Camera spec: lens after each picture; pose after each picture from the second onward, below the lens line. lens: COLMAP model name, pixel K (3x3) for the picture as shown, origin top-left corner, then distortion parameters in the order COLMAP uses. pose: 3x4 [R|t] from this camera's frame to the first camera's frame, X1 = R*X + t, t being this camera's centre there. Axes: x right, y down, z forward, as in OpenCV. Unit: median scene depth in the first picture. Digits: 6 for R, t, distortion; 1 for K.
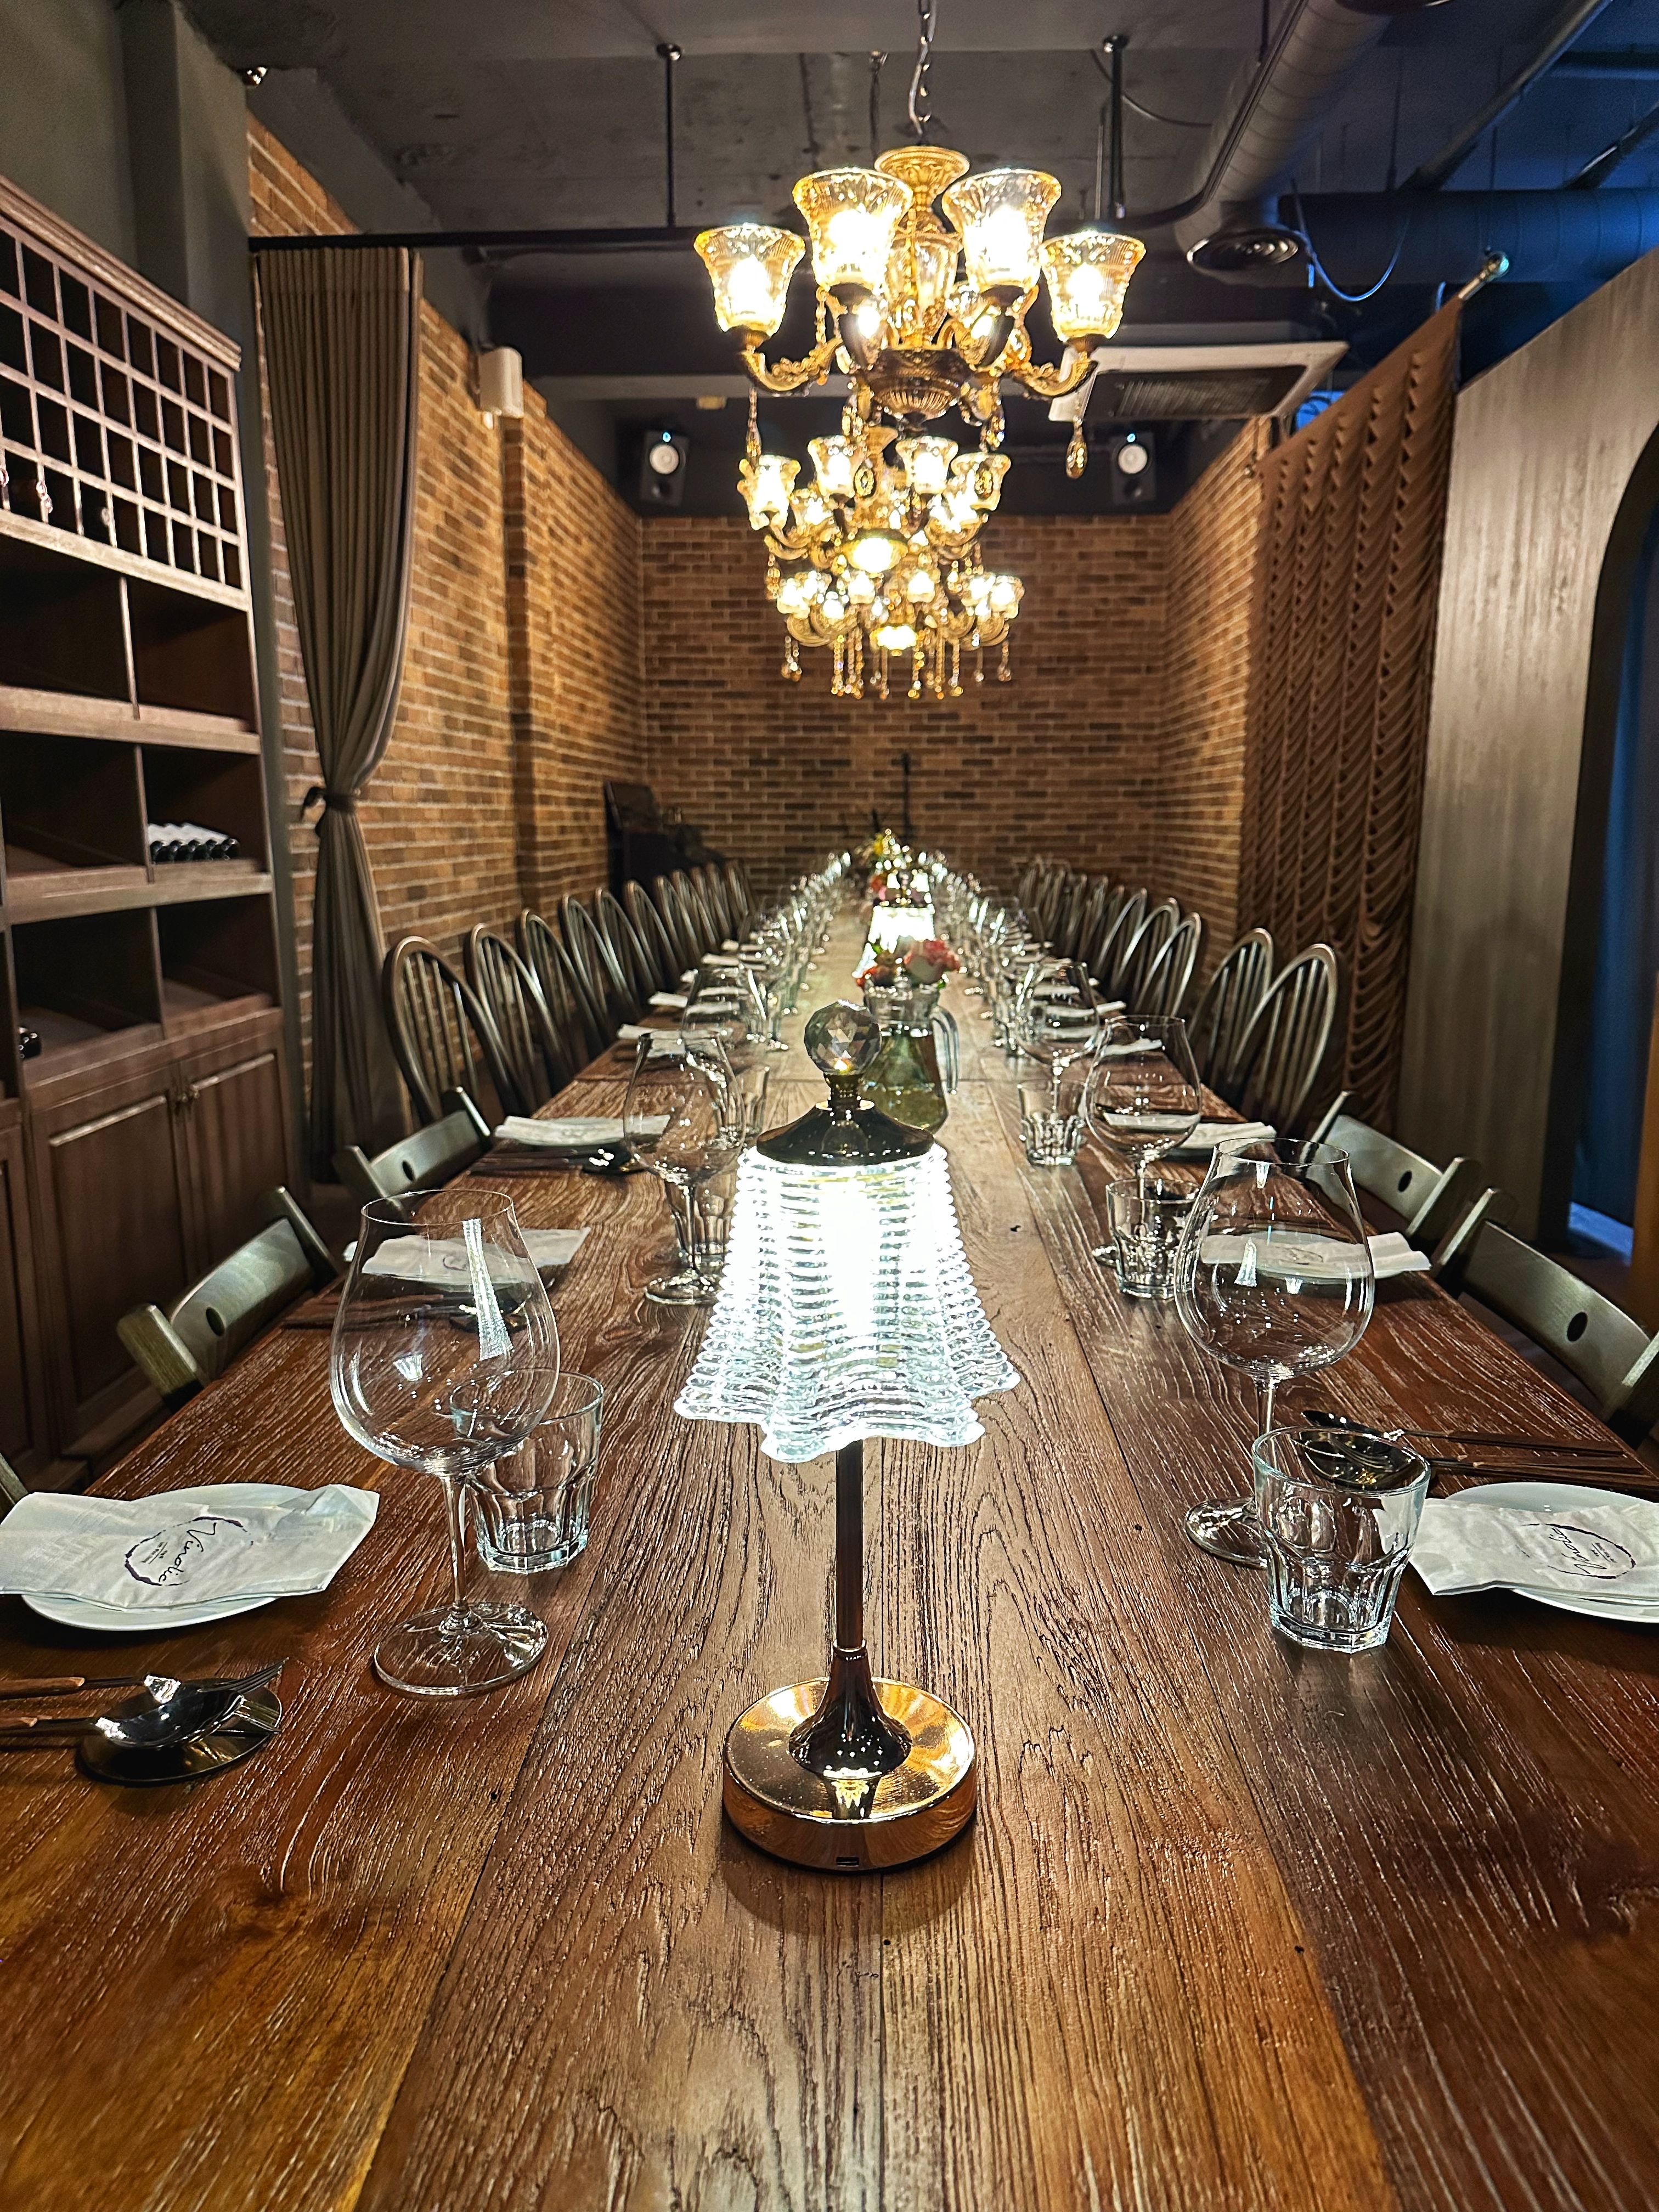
lens RADIAL K [[1528.2, 0, 827.1], [0, 1528.2, 1106.2], [0, 0, 1]] dist [-0.025979, -0.004082]
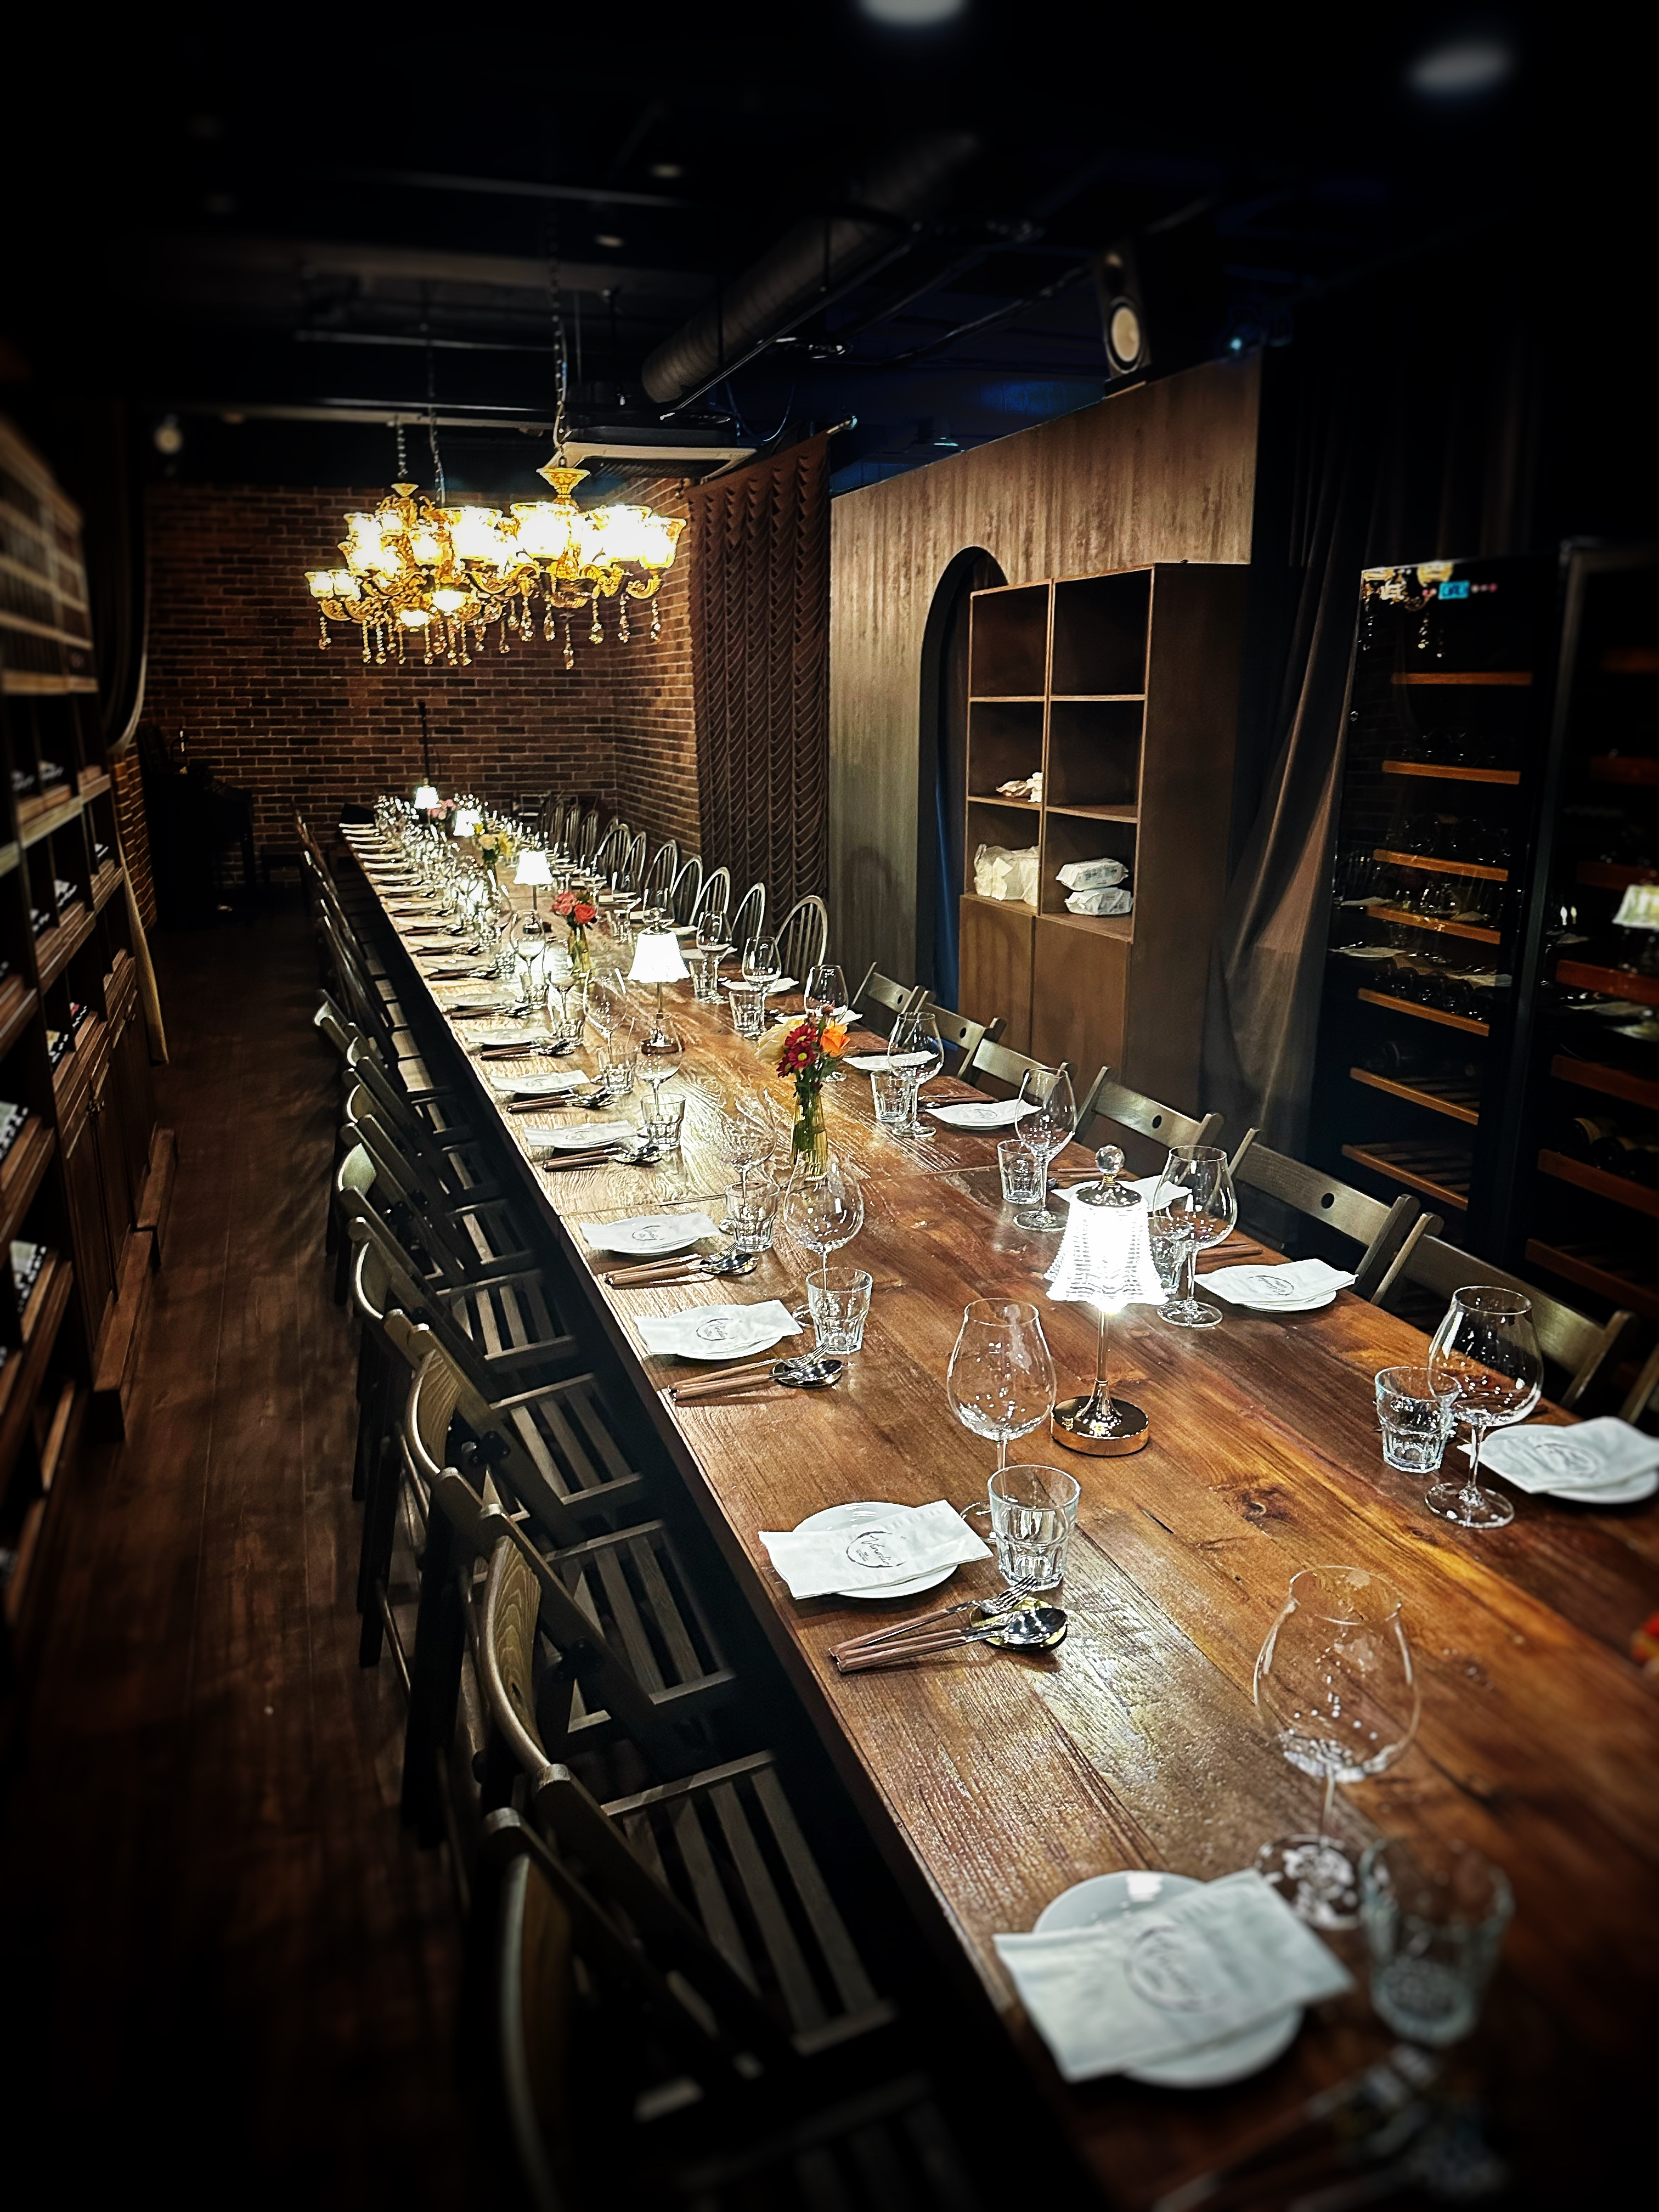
lens RADIAL K [[1528.2, 0, 827.6], [0, 1528.2, 1107.9], [0, 0, 1]] dist [-0.025979, -0.004082]
pose [[0.925842, -0.104317, 0.363227, -0.132782], [0.074371, 0.992646, 0.095515, -0.005901], [-0.370519, -0.061419, 0.926792, -0.292070]]
